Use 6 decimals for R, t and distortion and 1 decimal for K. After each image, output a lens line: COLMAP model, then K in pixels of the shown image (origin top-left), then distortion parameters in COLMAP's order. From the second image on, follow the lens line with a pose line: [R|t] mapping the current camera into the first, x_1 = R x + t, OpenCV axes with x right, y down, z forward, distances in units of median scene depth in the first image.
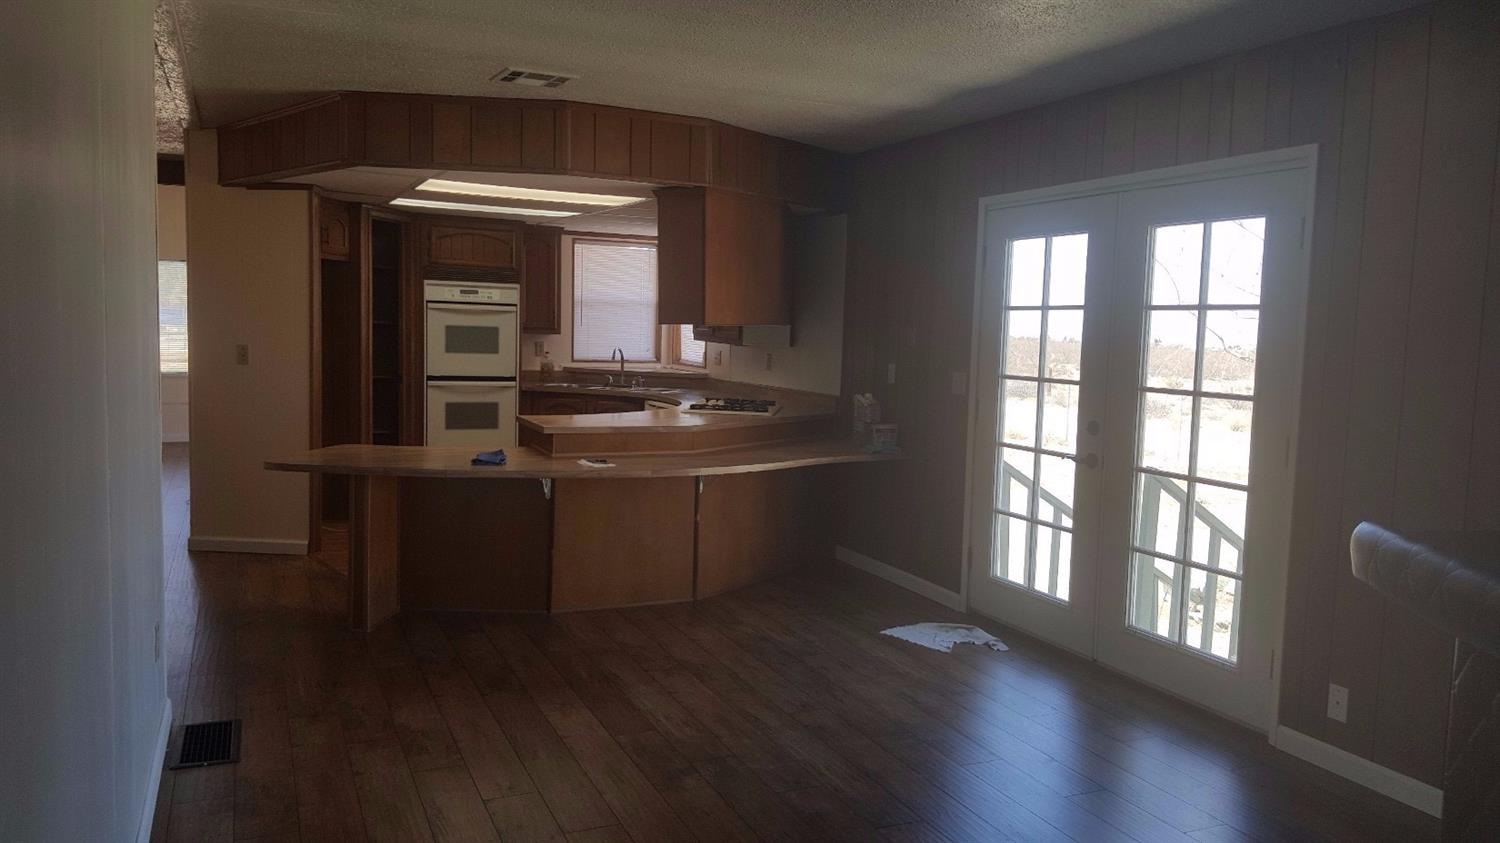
lens RADIAL K [[1115.3, 0, 750.0], [0, 1115.3, 421.5], [0, 0, 1]] dist [0.003059, -0.000420]
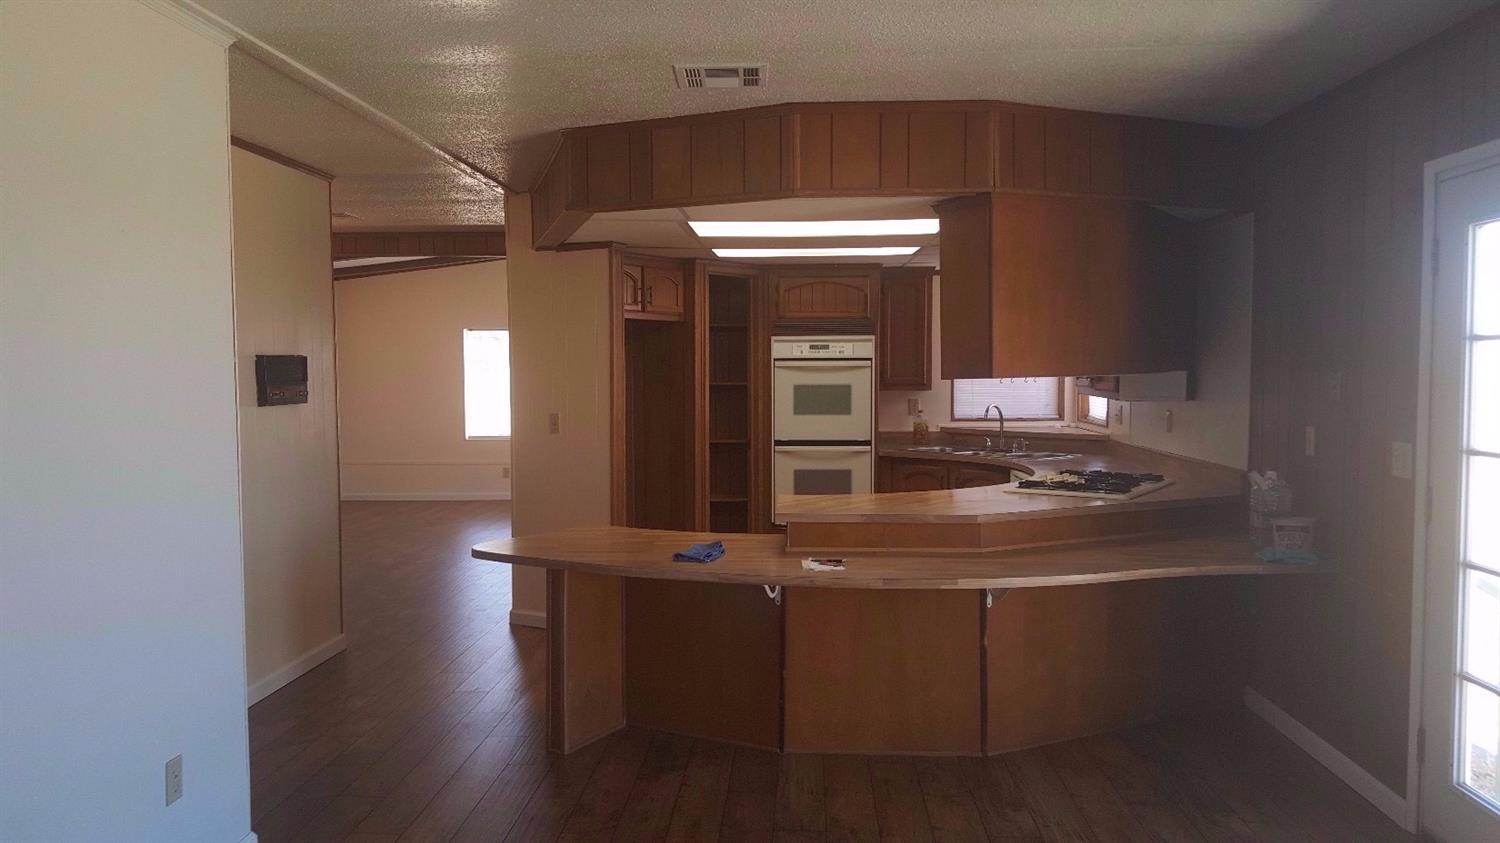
lens RADIAL K [[1080.2, 0, 750.0], [0, 1080.2, 421.5], [0, 0, 1]] dist [0.087758, -0.001514]
pose [[0.880582, -0.013538, -0.473701, 0.113396], [-0.006613, 0.999144, -0.040847, -0.020029], [0.473848, 0.039101, 0.879738, 0.208974]]
